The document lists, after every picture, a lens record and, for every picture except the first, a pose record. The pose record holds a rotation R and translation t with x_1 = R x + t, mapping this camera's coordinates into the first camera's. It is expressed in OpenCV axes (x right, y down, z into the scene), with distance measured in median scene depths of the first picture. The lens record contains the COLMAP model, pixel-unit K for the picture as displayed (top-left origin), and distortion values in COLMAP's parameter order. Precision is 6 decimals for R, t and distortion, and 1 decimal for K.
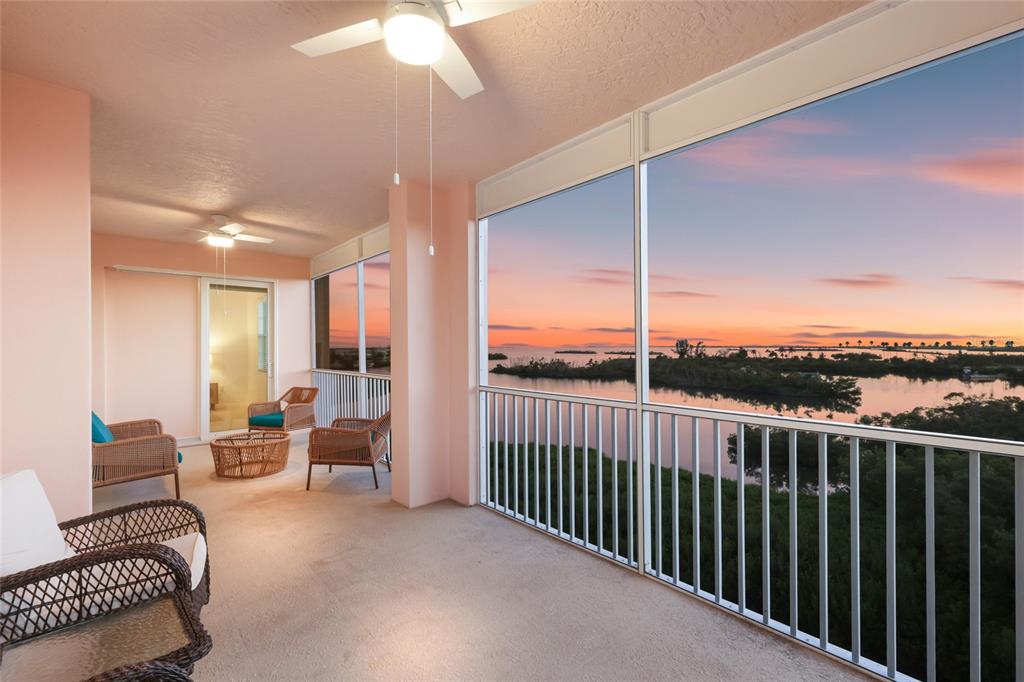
lens RADIAL K [[445.2, 0, 511.1], [0, 445.2, 342.6], [0, 0, 1]] dist [0.002144, 0.000037]
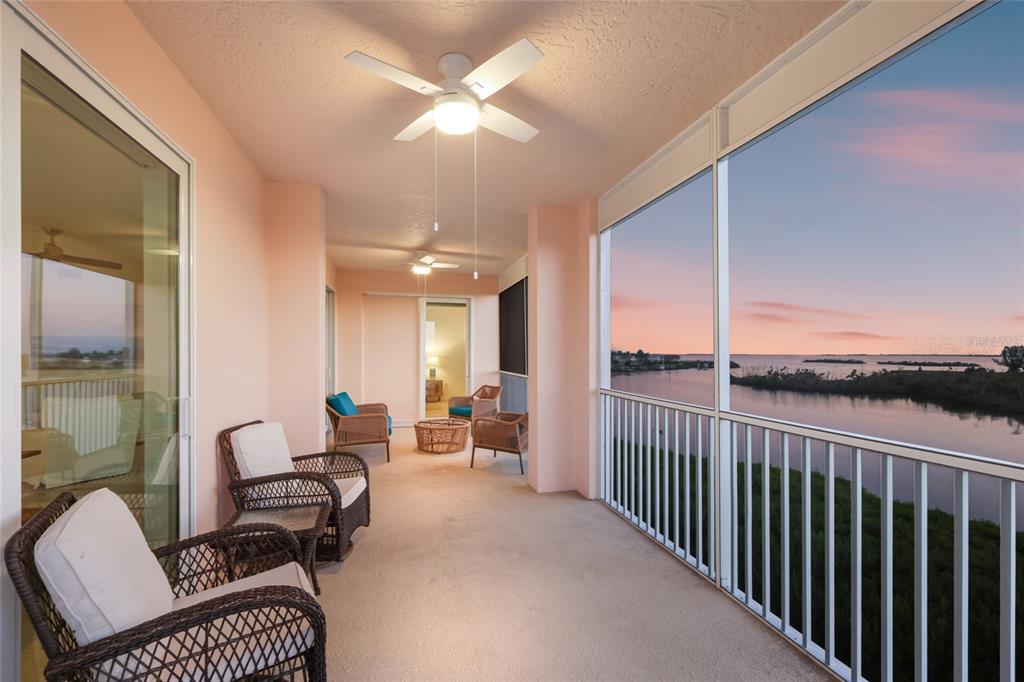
lens RADIAL K [[445.2, 0, 518.0], [0, 445.2, 350.8], [0, 0, 1]] dist [0.002144, 0.000037]
pose [[0.890717, 0.005663, -0.454522, 0.200389], [-0.003905, 0.999981, 0.004806, 0.001808], [0.454541, -0.002505, 0.890722, -0.033284]]
